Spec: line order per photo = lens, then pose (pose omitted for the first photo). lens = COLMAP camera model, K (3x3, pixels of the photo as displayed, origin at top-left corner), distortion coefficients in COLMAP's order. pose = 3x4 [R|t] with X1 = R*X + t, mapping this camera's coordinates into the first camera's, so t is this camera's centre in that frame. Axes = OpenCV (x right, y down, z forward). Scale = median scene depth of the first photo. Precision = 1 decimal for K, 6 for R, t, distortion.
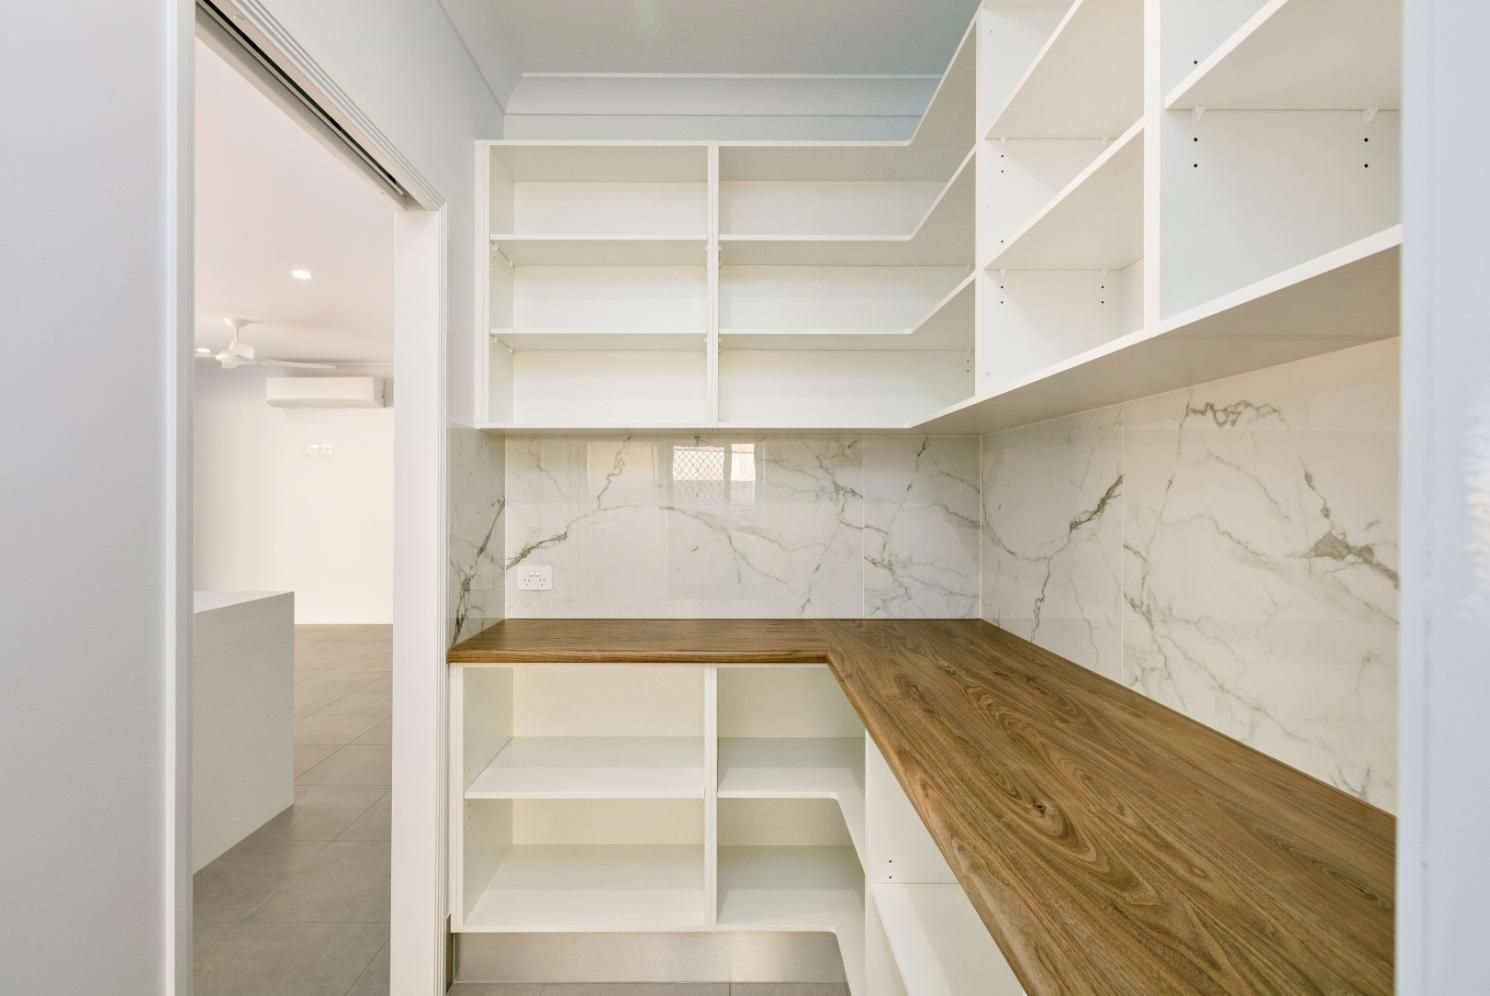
lens RADIAL K [[668.3, 0, 730.7], [0, 668.3, 499.8], [0, 0, 1]] dist [0.002228, -0.000418]
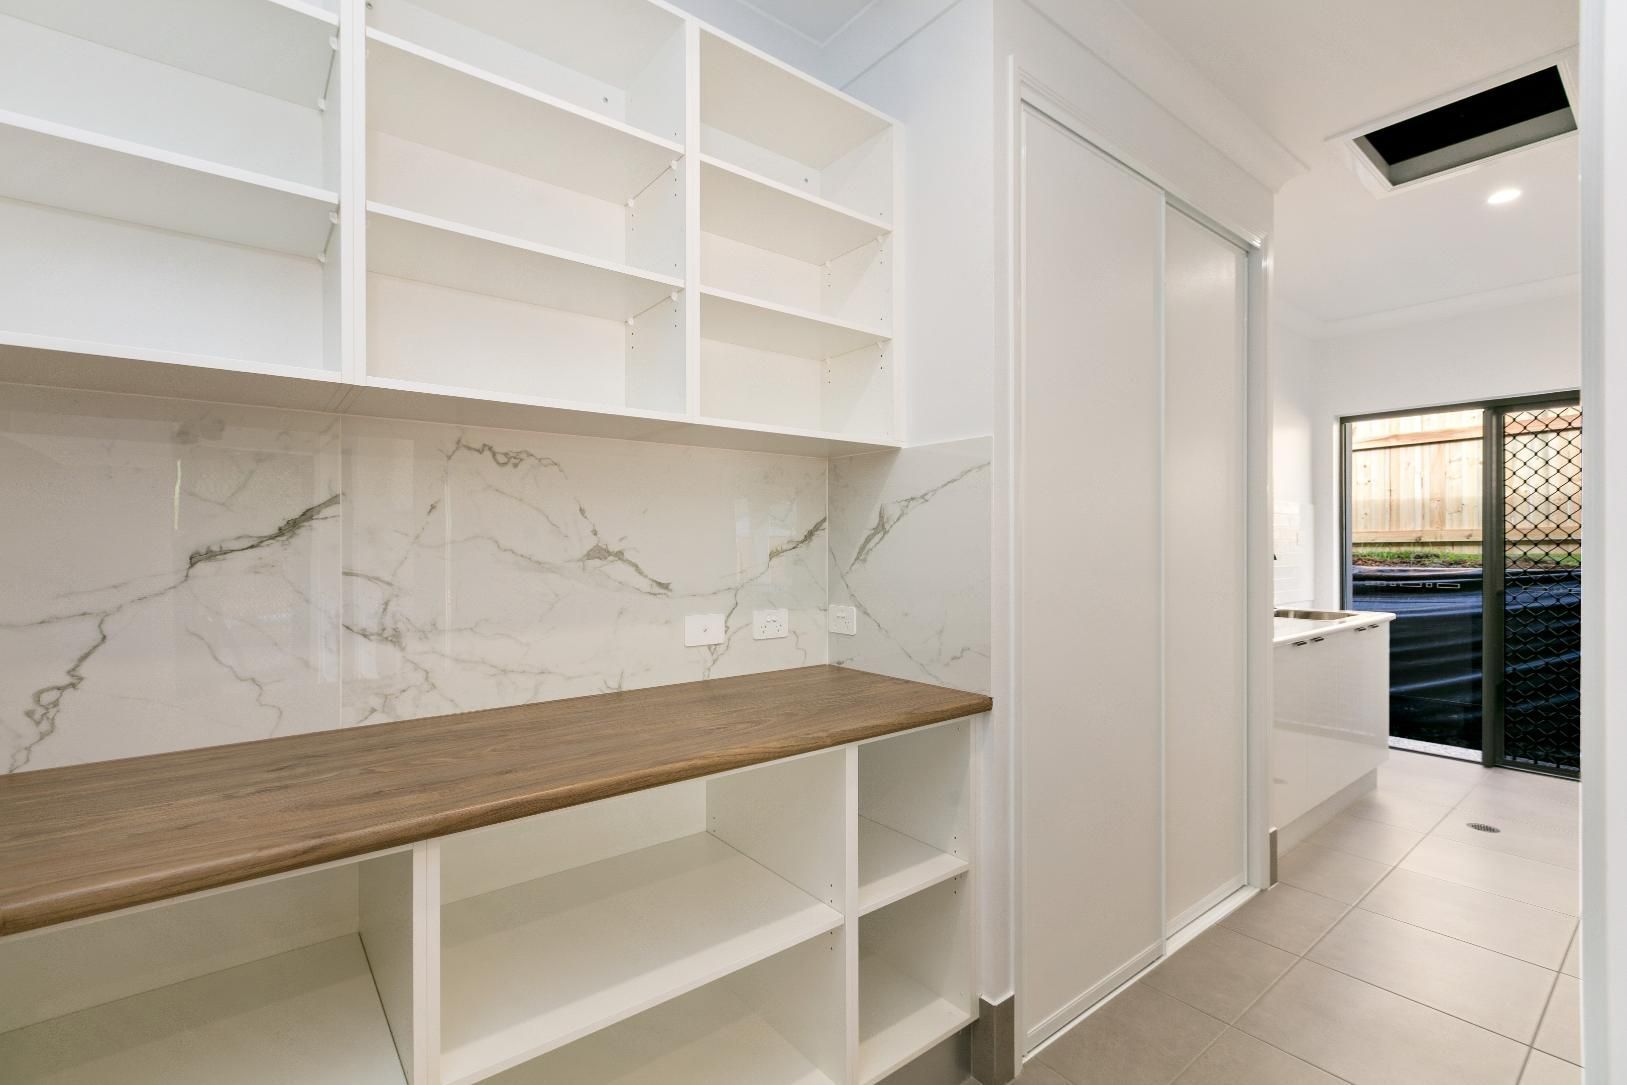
lens RADIAL K [[729.7, 0, 823.5], [0, 729.7, 540.6], [0, 0, 1]] dist [0.002228, -0.000418]
pose [[-0.612043, -0.008699, 0.790777, -0.725576], [-0.003400, 0.999959, 0.008369, 0.017428], [-0.790817, 0.002434, -0.612048, 1.348283]]
